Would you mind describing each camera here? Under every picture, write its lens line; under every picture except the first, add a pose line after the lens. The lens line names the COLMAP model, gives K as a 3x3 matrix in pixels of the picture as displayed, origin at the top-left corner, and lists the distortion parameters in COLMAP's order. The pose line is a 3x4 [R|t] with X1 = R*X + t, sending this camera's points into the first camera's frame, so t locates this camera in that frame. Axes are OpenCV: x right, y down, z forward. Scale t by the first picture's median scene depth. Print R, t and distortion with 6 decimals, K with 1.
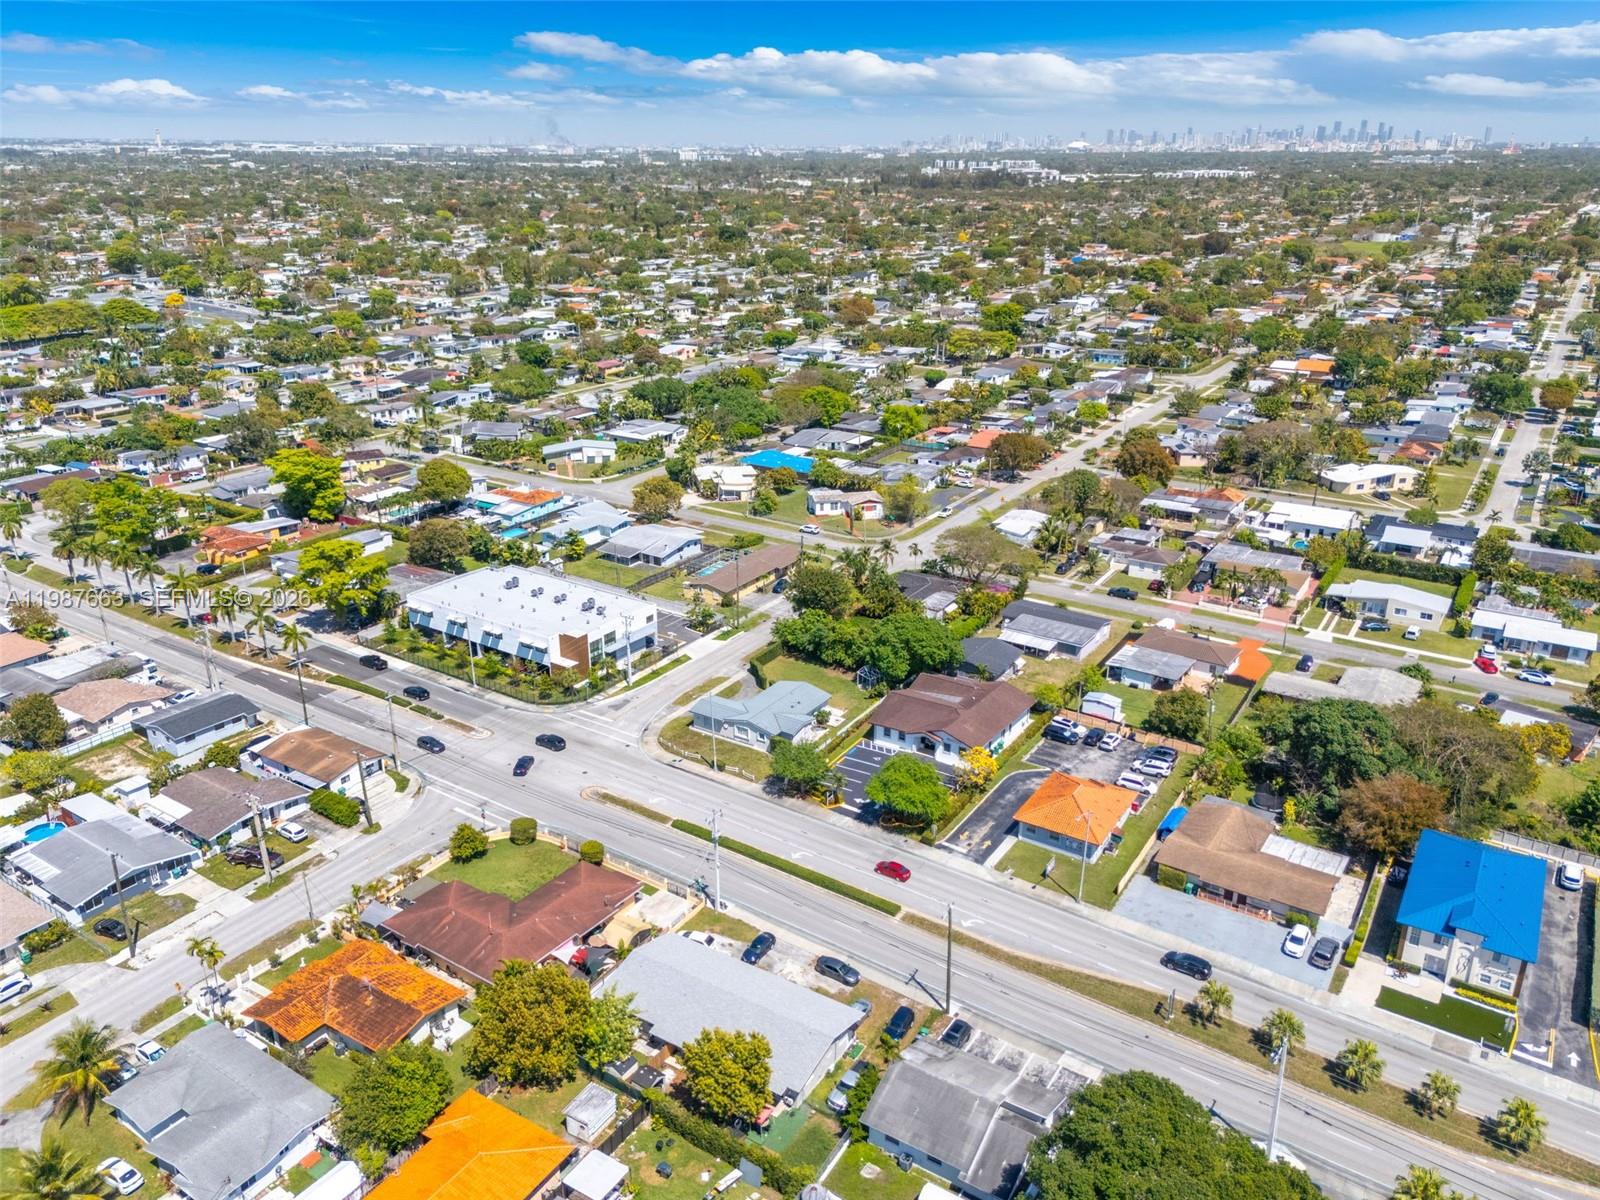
lens RADIAL K [[1148.3, 0, 757.4], [0, 1148.3, 605.6], [0, 0, 1]] dist [0.104492, -0.136712]
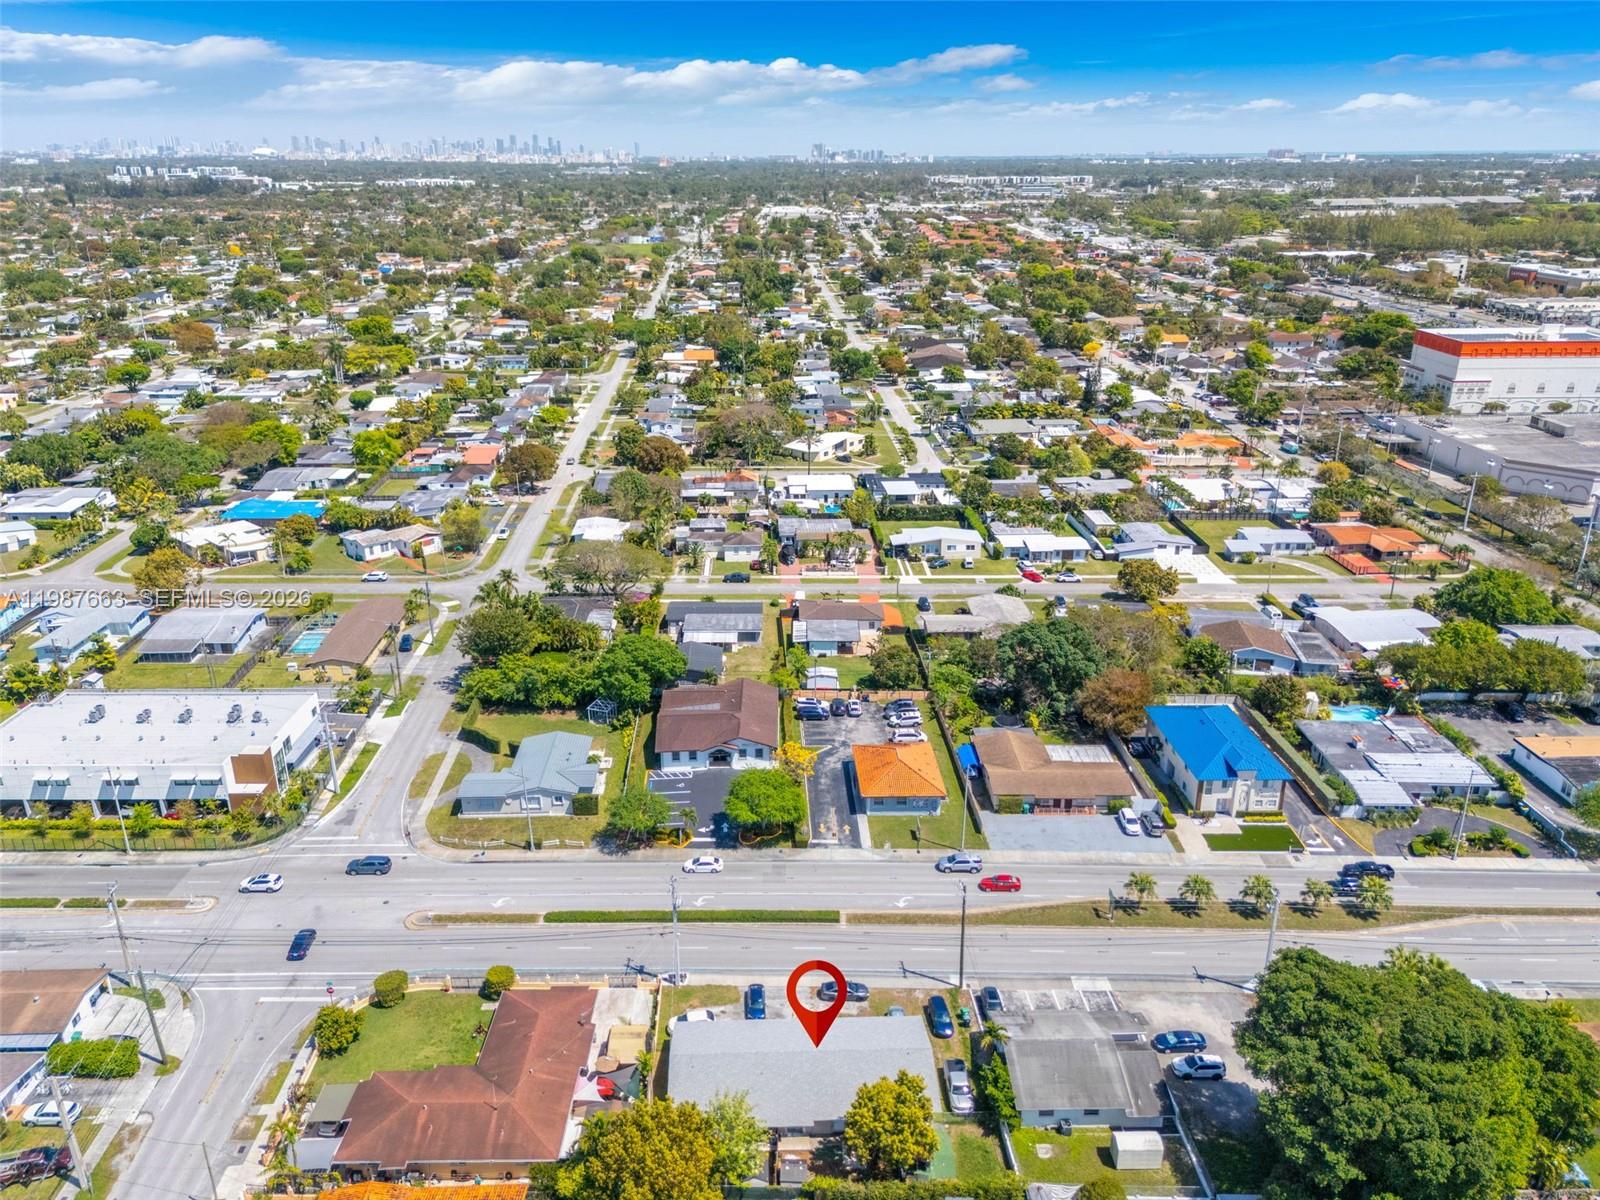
lens RADIAL K [[1148.3, 0, 757.4], [0, 1148.3, 605.6], [0, 0, 1]] dist [0.104492, -0.136712]
pose [[0.825353, -0.204366, 0.526333, -0.251293], [0.207442, 0.976758, 0.053963, -0.042025], [-0.525129, 0.064645, 0.848564, 0.100933]]
